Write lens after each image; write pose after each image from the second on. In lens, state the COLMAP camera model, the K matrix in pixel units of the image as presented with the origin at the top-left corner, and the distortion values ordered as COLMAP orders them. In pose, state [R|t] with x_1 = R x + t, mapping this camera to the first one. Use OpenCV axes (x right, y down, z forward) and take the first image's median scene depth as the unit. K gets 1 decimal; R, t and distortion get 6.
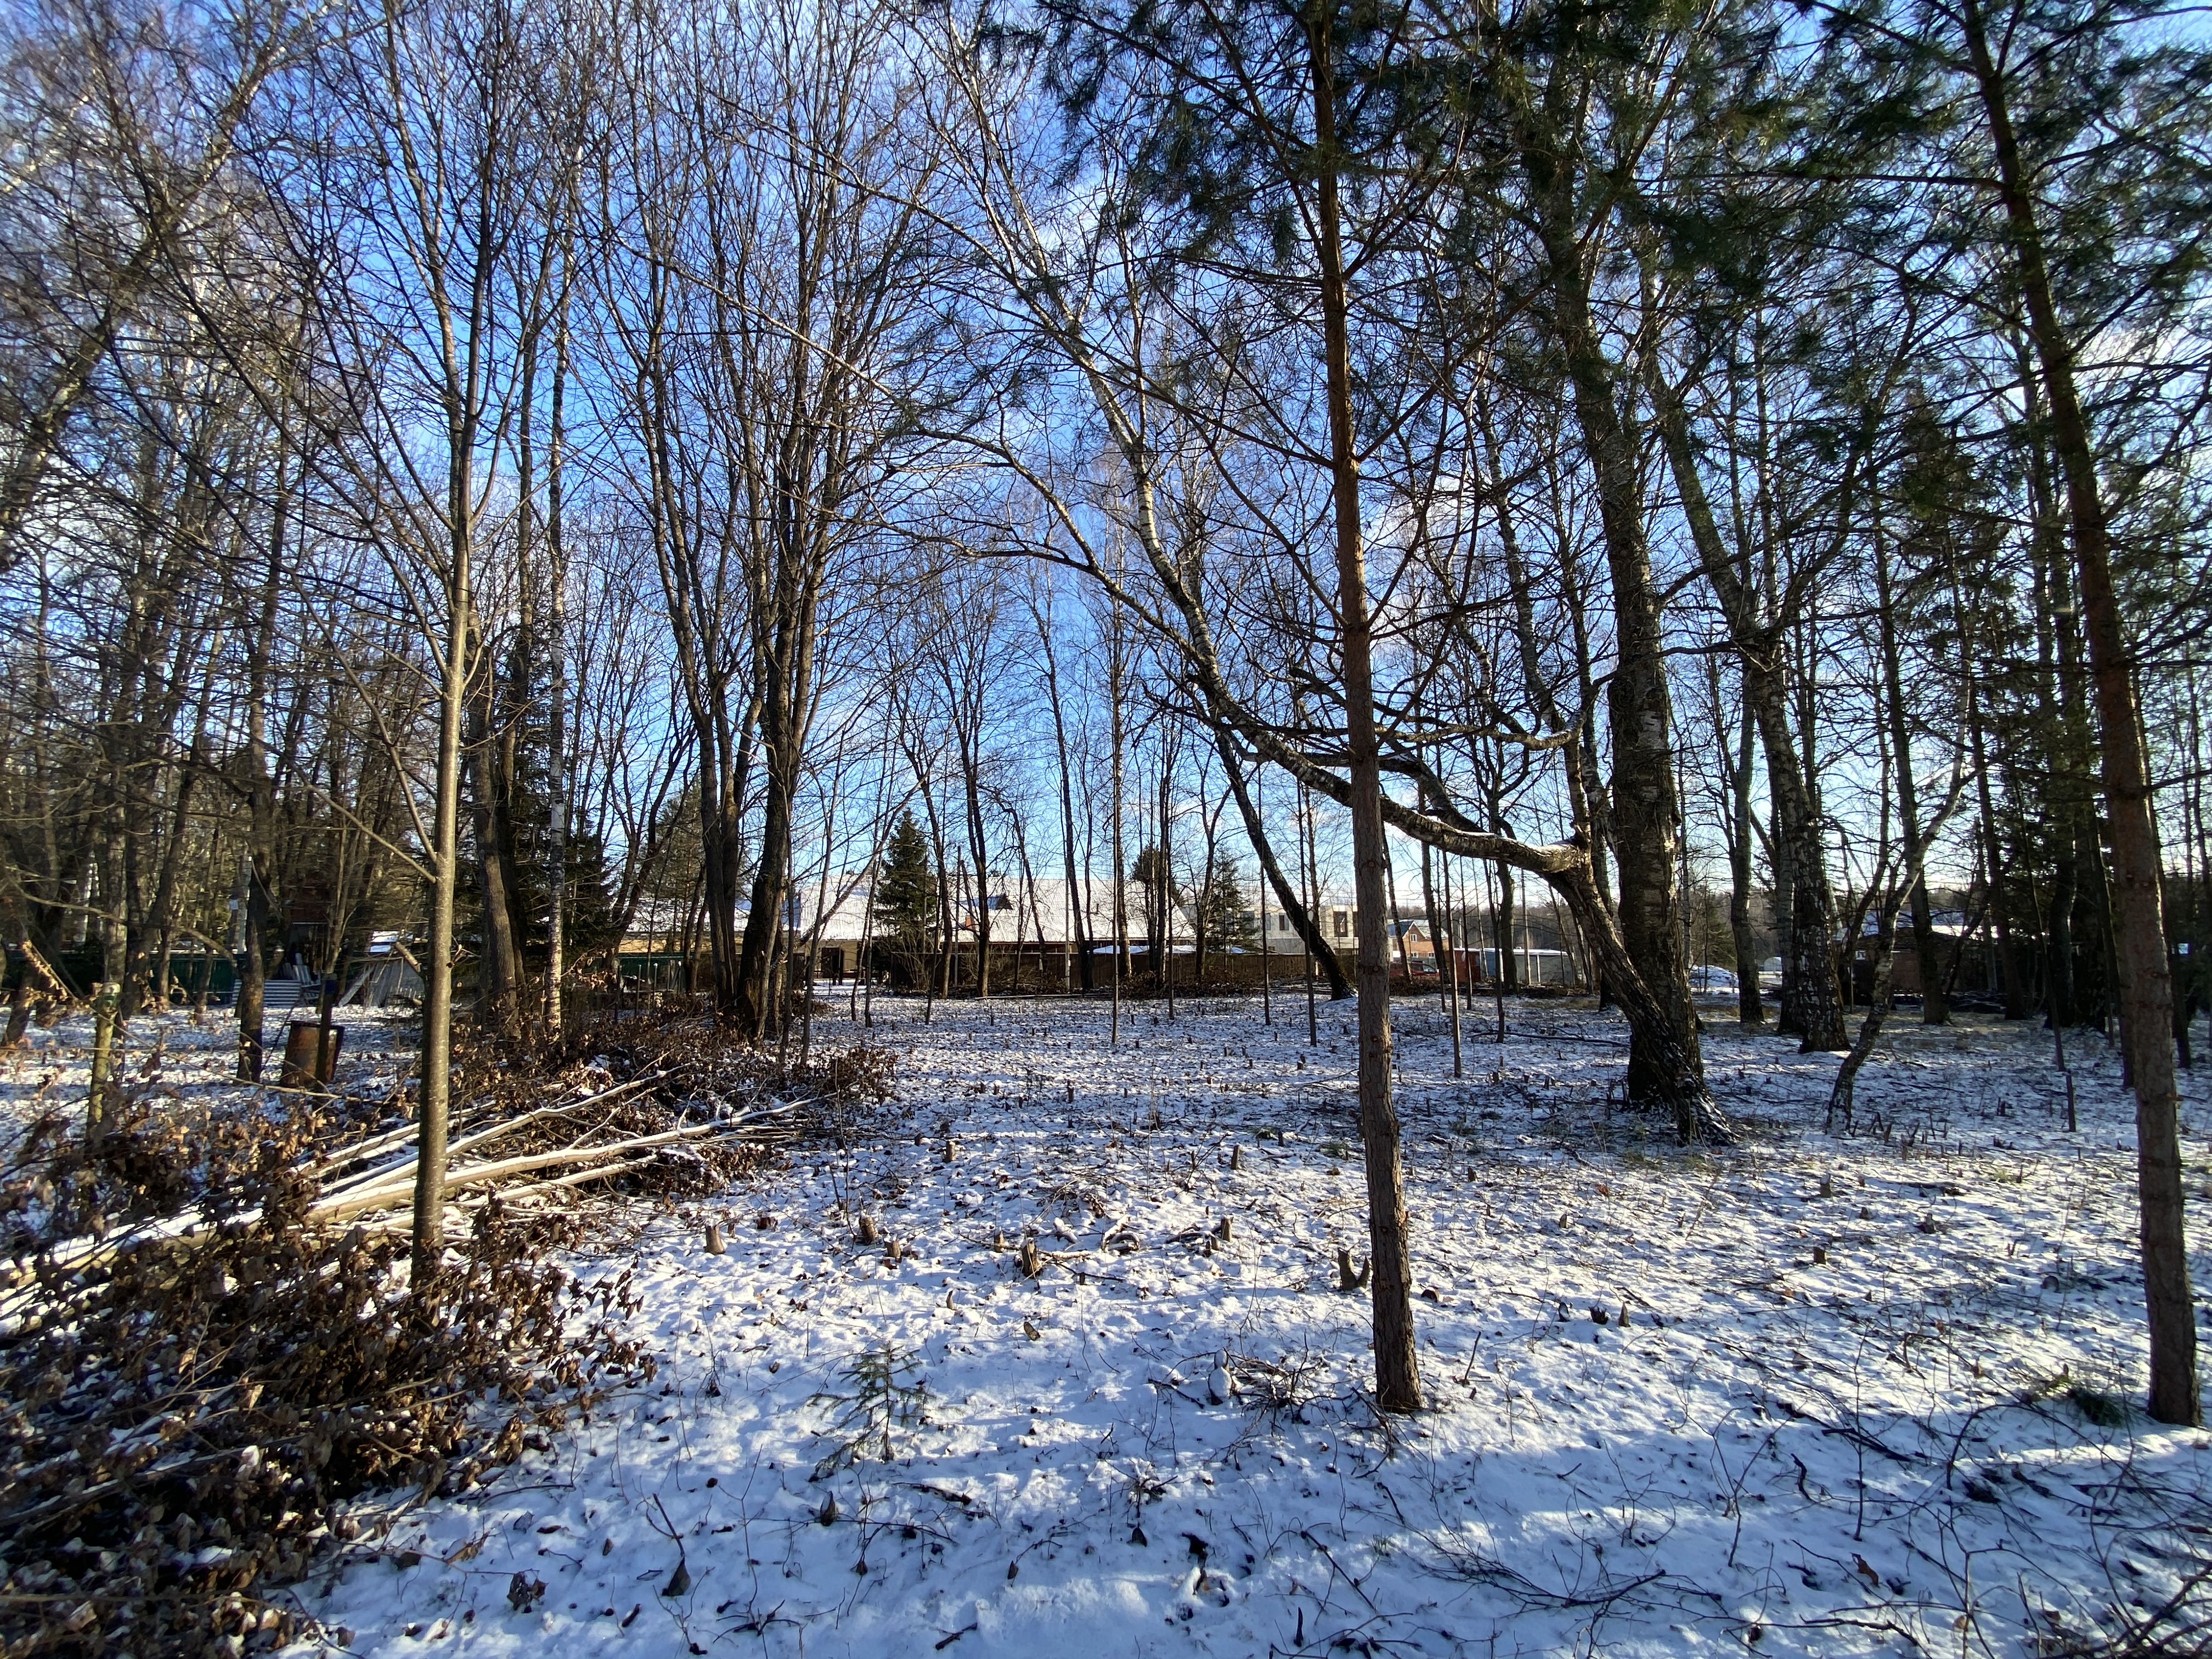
lens RADIAL K [[915.7, 0, 1104.5], [0, 915.7, 840.1], [0, 0, 1]] dist [0.017322, -0.018585]
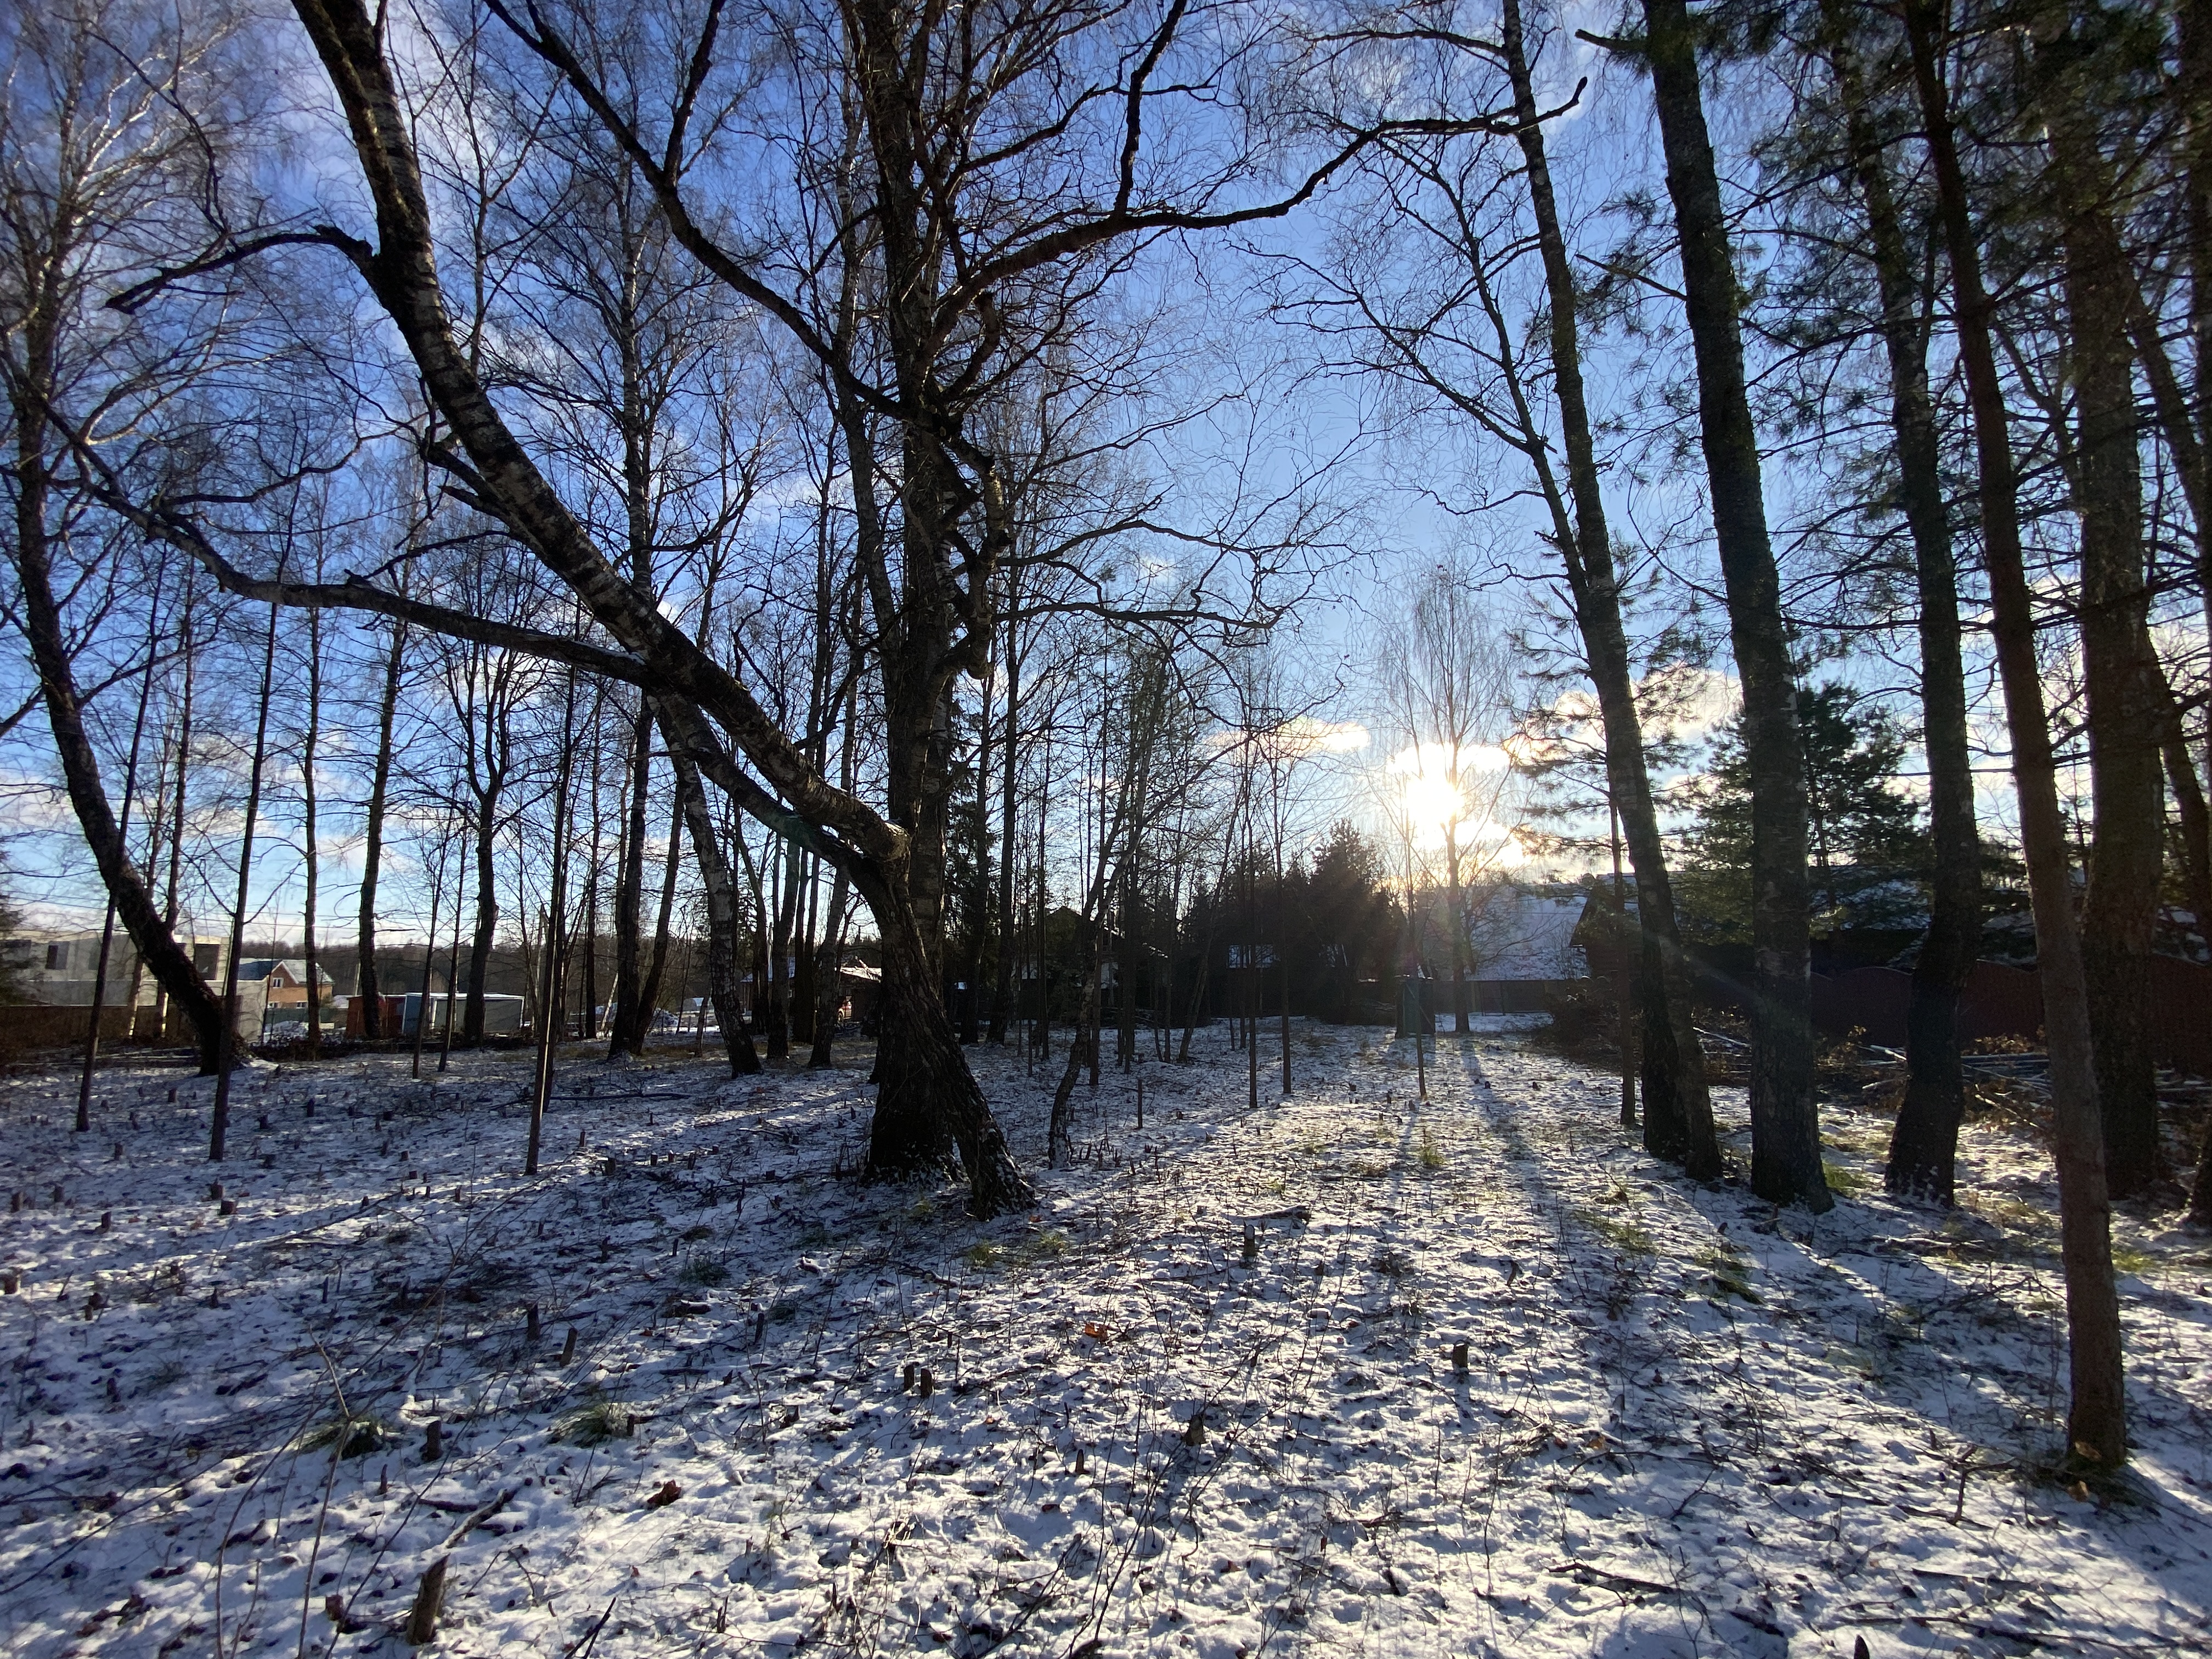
lens RADIAL K [[915.7, 0, 1104.5], [0, 915.7, 840.1], [0, 0, 1]] dist [0.017322, -0.018585]
pose [[0.482356, 0.129944, 0.866283, -0.060886], [-0.086768, 0.991160, -0.100363, 0.121902], [-0.871667, -0.026755, 0.489367, 0.803001]]
